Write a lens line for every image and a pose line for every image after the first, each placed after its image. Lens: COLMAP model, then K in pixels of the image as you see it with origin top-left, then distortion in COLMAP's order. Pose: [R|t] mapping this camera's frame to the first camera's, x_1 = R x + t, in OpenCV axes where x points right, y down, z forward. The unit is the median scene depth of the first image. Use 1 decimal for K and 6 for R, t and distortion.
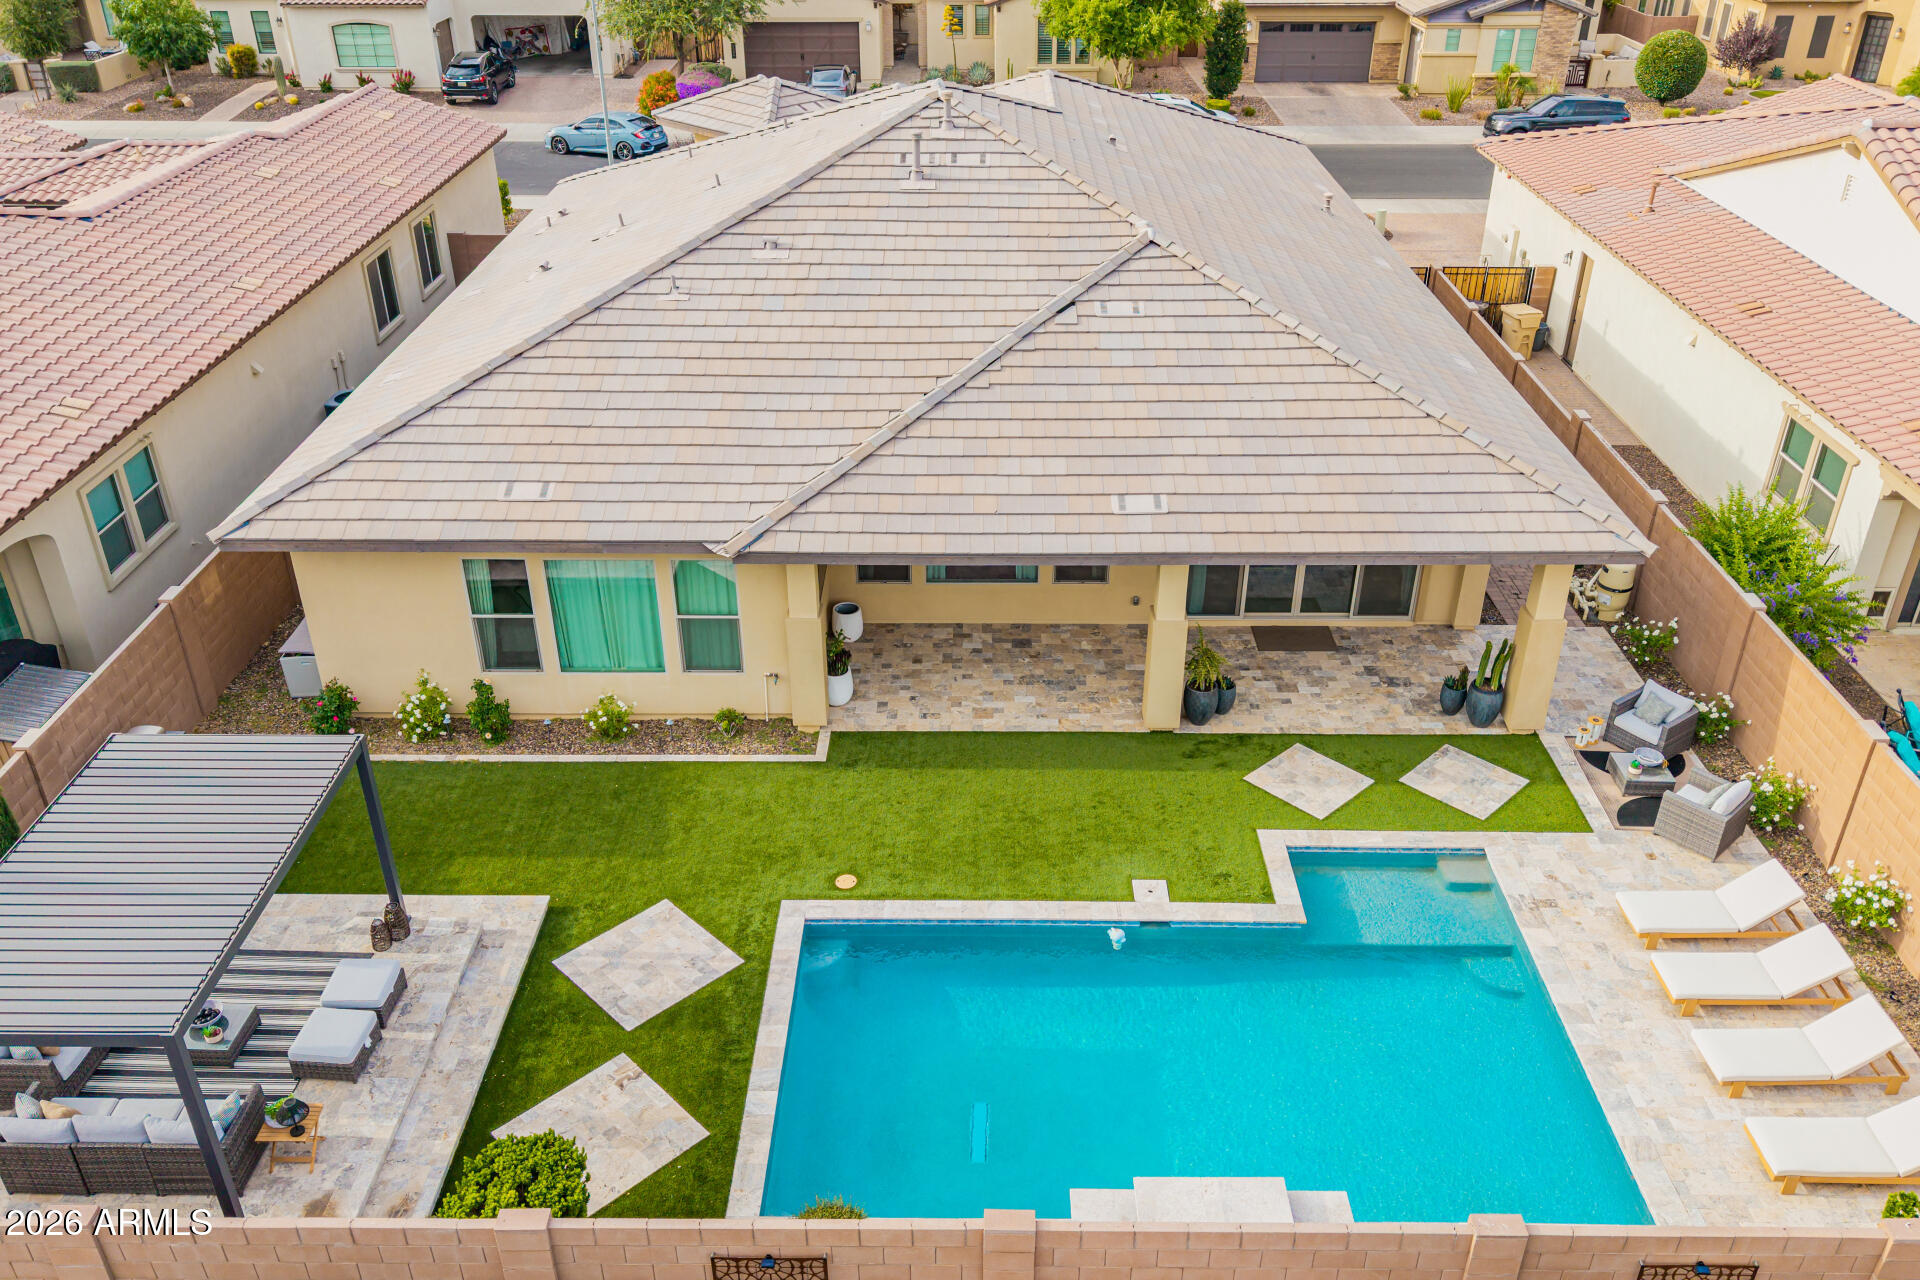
lens RADIAL K [[1528.0, 0, 960.2], [0, 1528.0, 652.2], [0, 0, 1]] dist [0.076685, -0.109250]
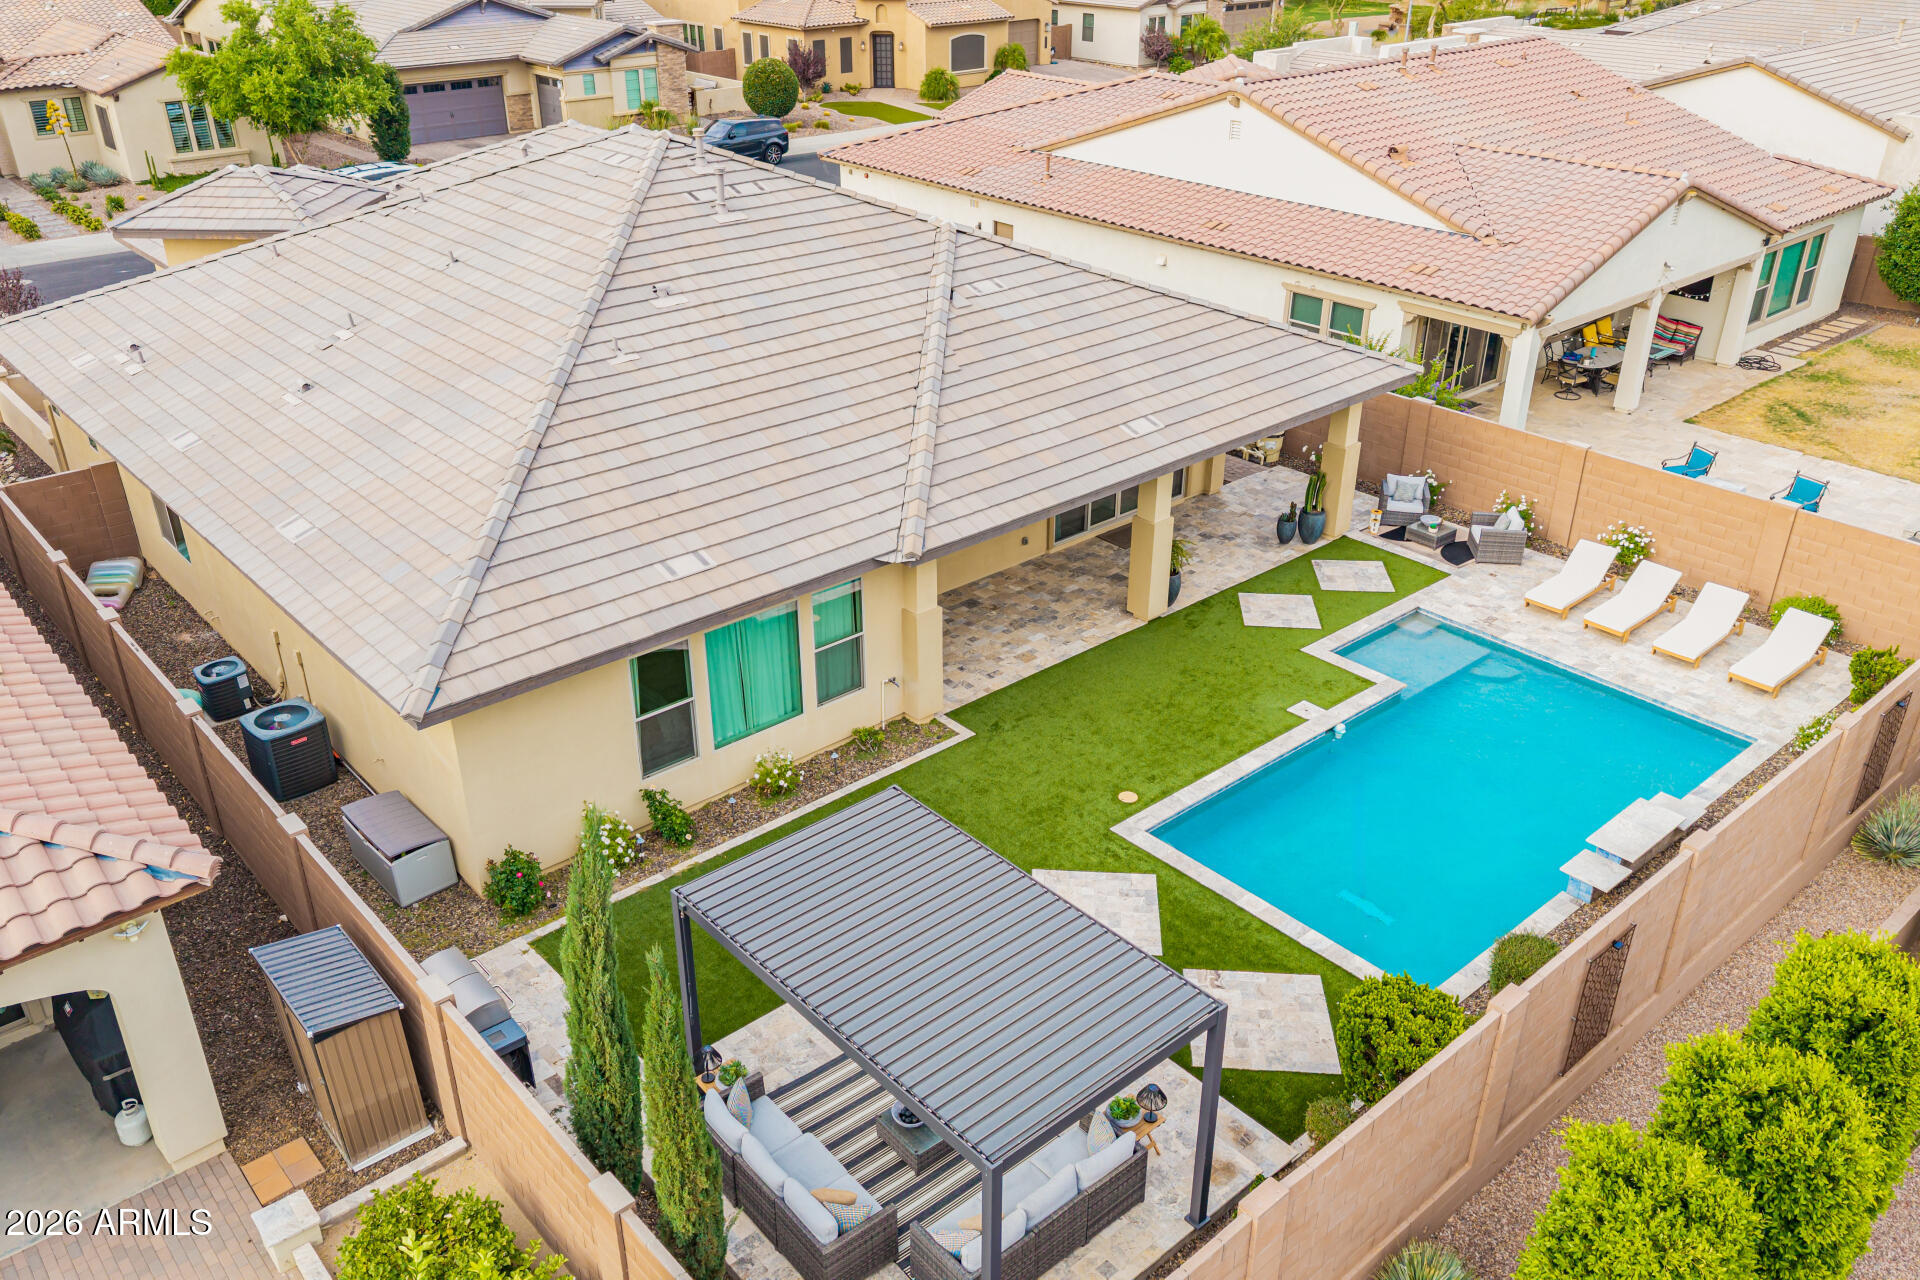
lens RADIAL K [[1518.9, 0, 961.2], [0, 1518.9, 644.0], [0, 0, 1]] dist [0.100846, -0.189878]
pose [[0.741973, -0.311610, 0.593612, -0.689510], [0.335330, 0.939199, 0.073883, -0.067733], [-0.580543, 0.144237, 0.801352, 0.148579]]
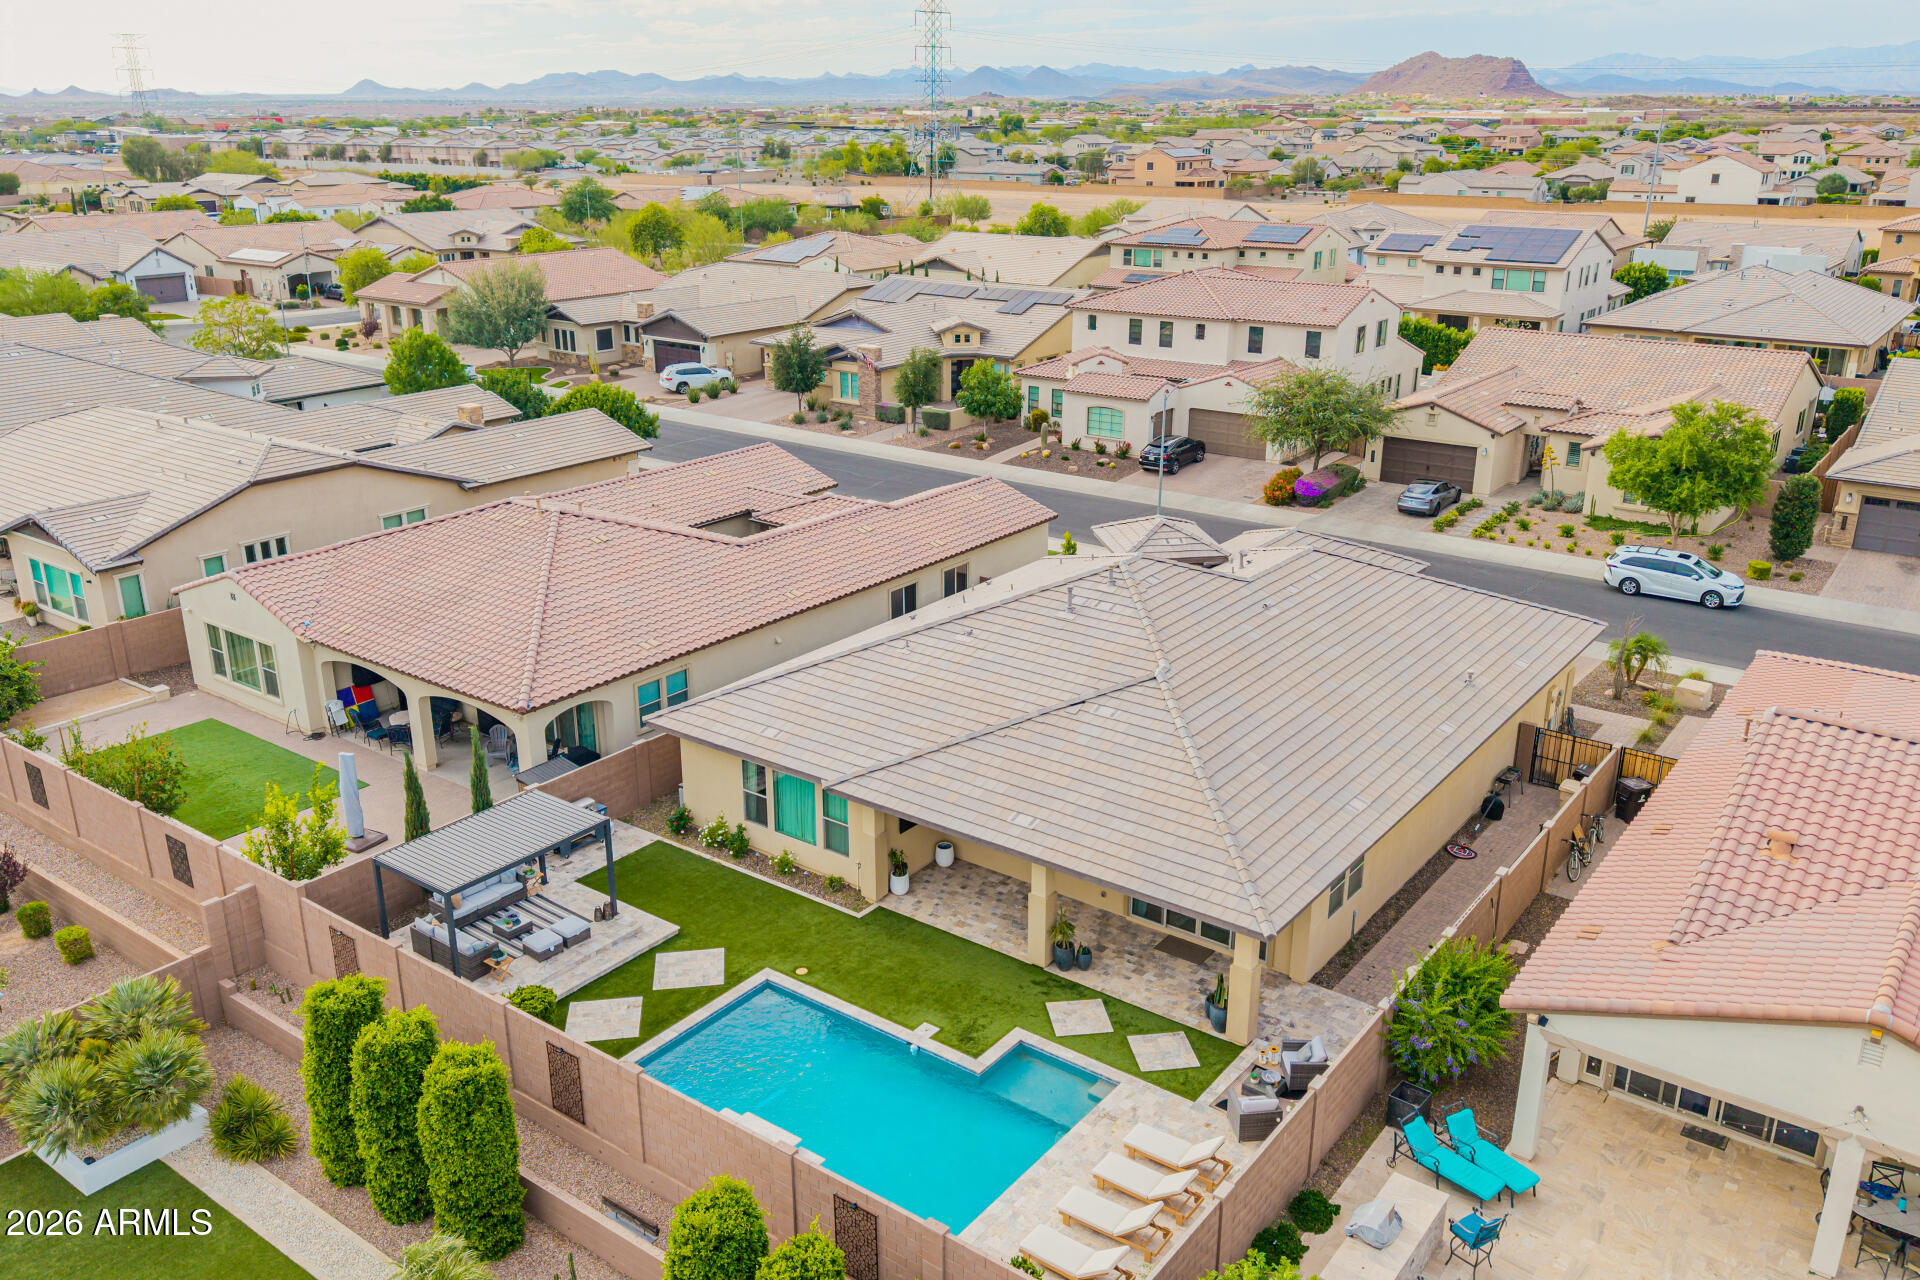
lens RADIAL K [[1528.0, 0, 960.2], [0, 1528.0, 652.2], [0, 0, 1]] dist [0.076685, -0.109250]
pose [[0.806366, 0.202219, -0.555771, 0.908482], [-0.297773, 0.950745, -0.086107, -0.100692], [0.510984, 0.234928, 0.826864, -0.465365]]
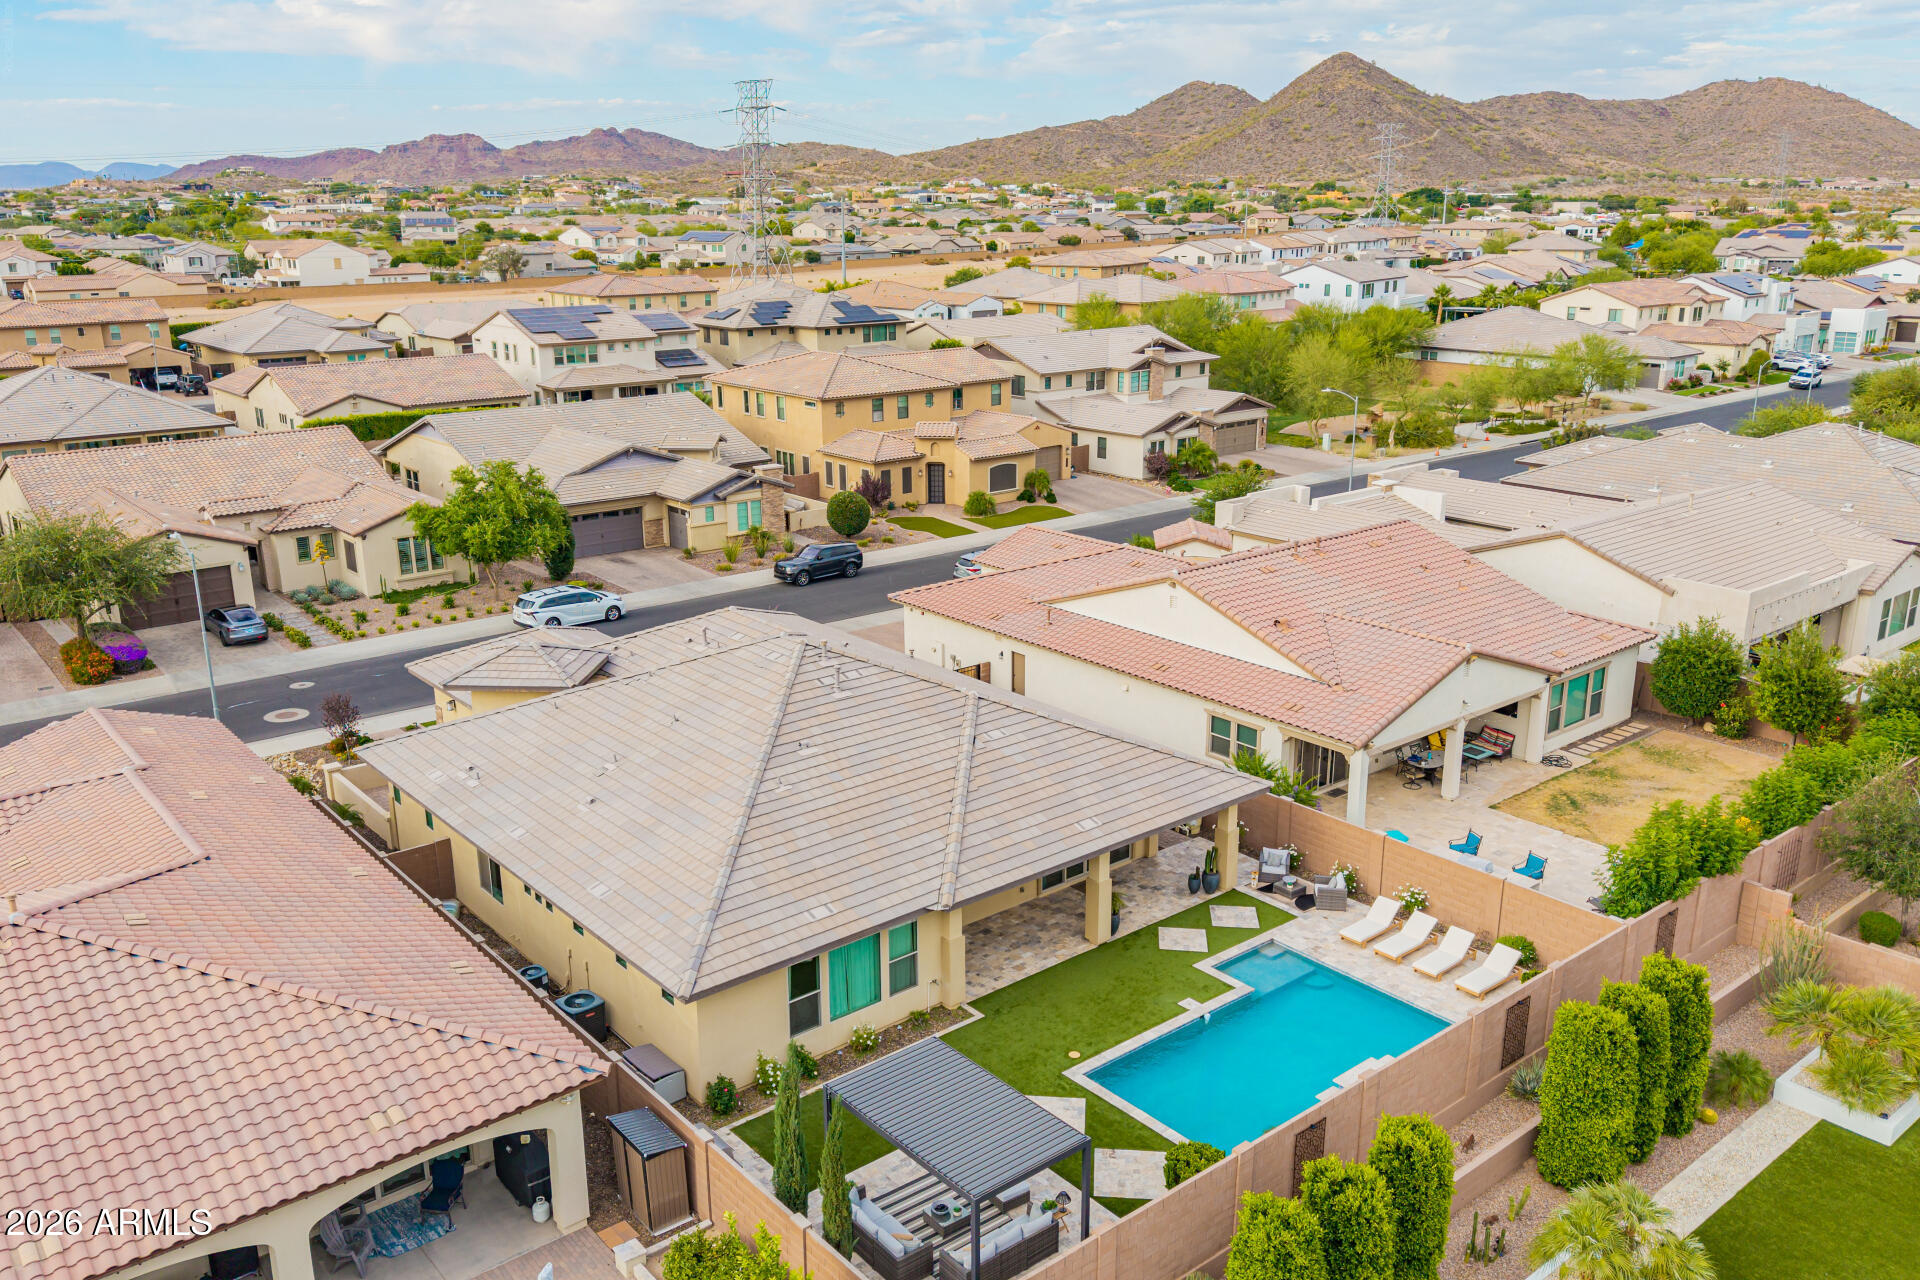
lens RADIAL K [[1533.0, 0, 960.0], [0, 1533.0, 640.0], [0, 0, 1]] dist [0.111468, -0.193301]
pose [[0.763136, -0.183805, 0.619547, -1.101692], [0.328087, 0.936154, -0.126391, -0.114842], [-0.556760, 0.299719, 0.774717, -0.468501]]
